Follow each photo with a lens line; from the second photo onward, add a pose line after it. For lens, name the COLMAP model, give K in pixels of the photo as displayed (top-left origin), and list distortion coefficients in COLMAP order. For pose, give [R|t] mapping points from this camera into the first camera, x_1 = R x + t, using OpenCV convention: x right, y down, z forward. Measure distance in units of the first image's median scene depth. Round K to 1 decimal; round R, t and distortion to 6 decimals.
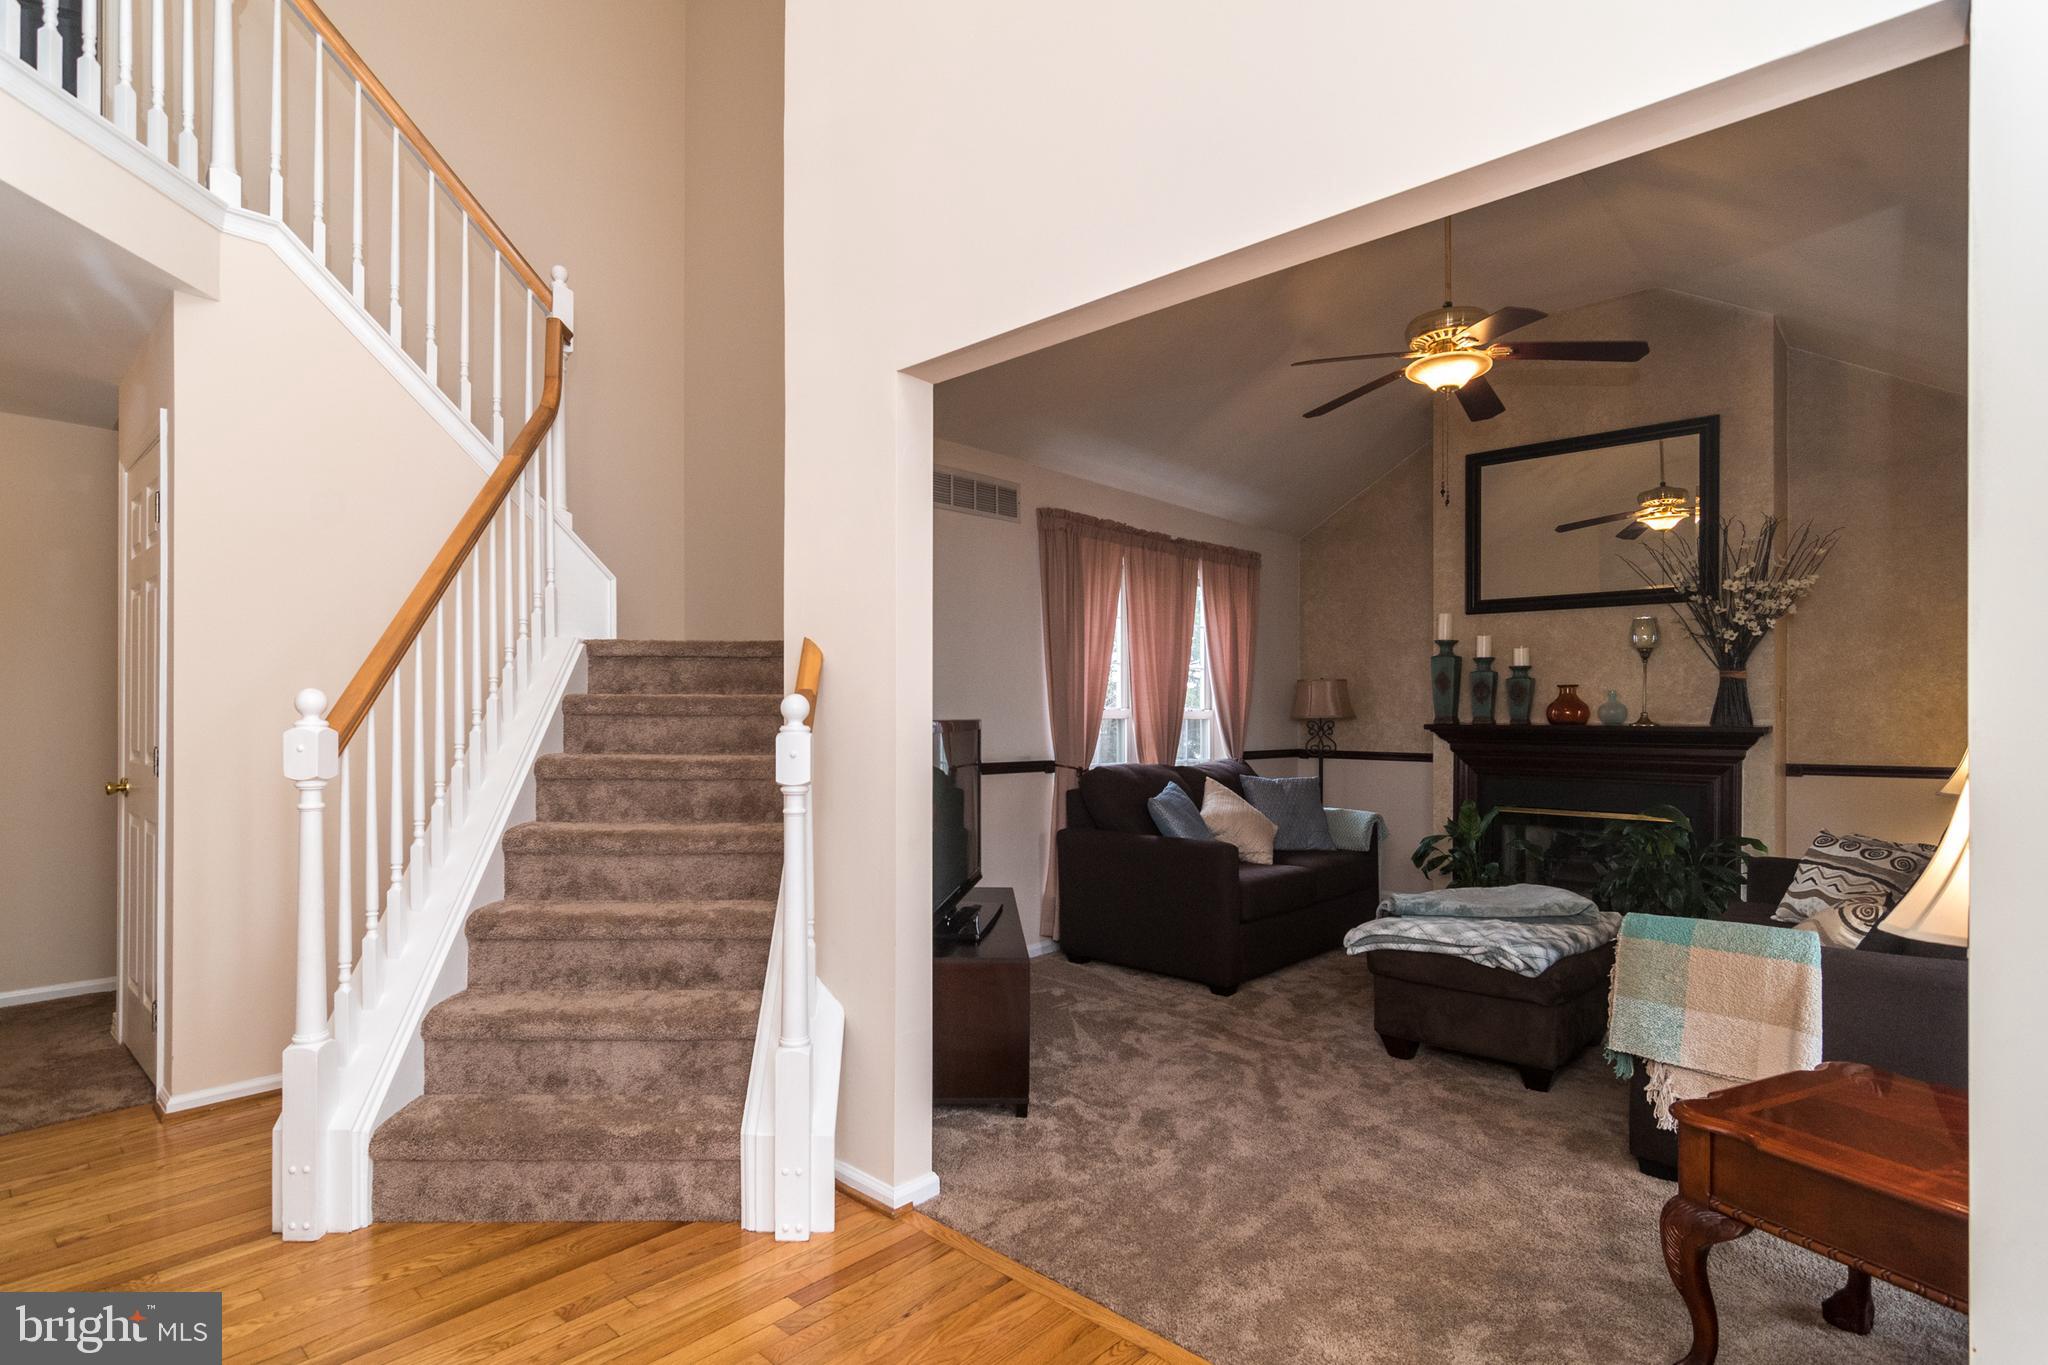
lens RADIAL K [[1039.8, 0, 987.8], [0, 1039.8, 690.8], [0, 0, 1]] dist [-0.004775, 0.000088]
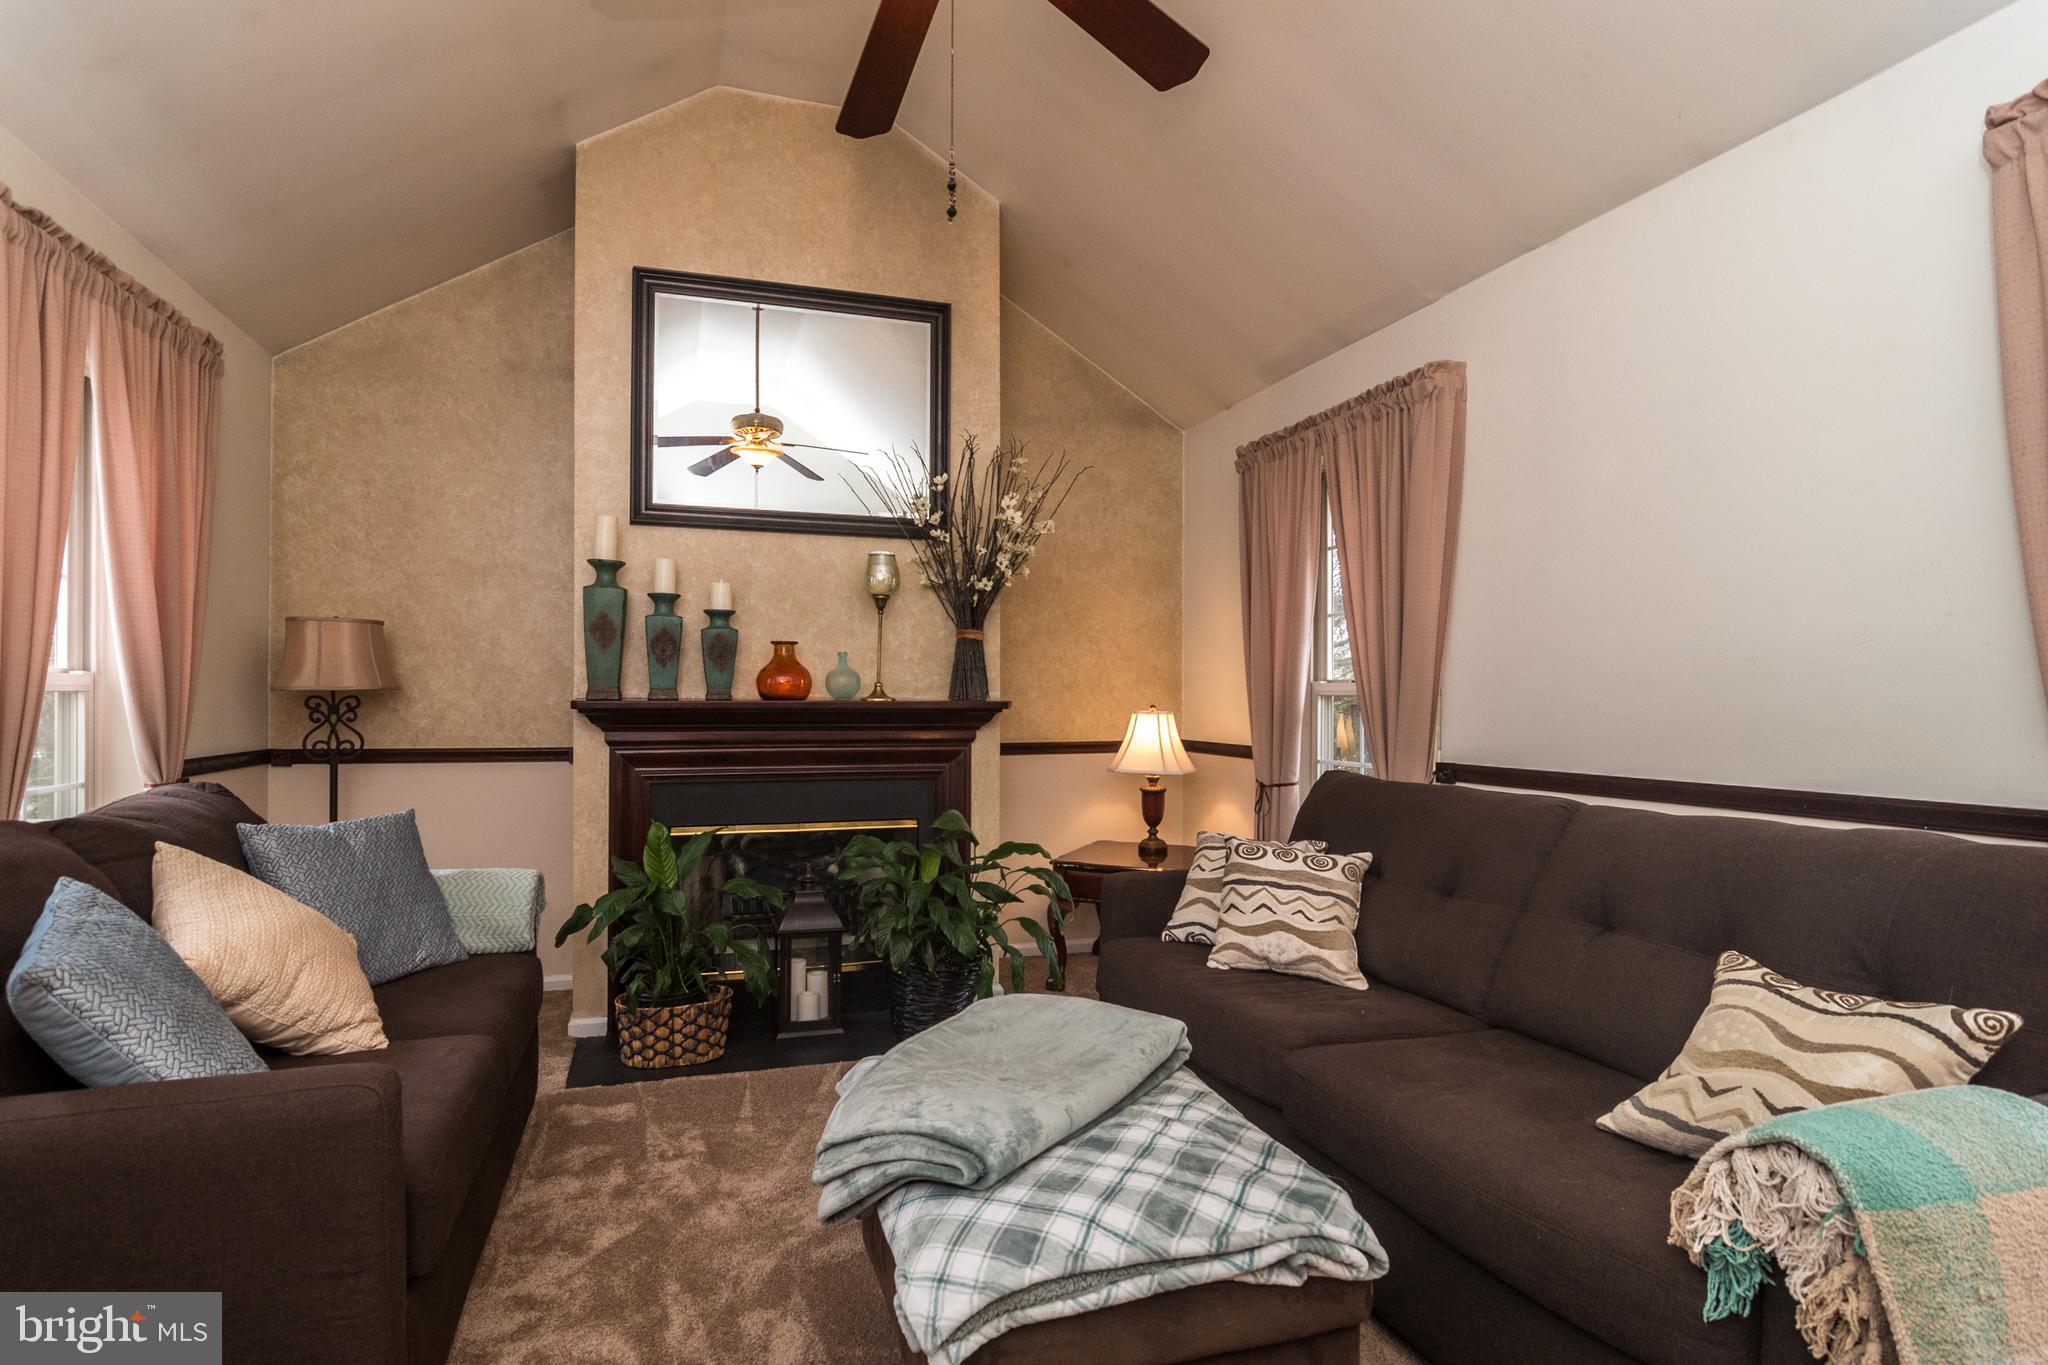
lens RADIAL K [[1039.8, 0, 987.8], [0, 1039.8, 690.8], [0, 0, 1]] dist [-0.004775, 0.000088]
pose [[0.513286, 0.002377, 0.858214, 0.041376], [-0.021121, 0.999728, 0.009863, 0.017541], [-0.857958, -0.023189, 0.513197, 0.545745]]
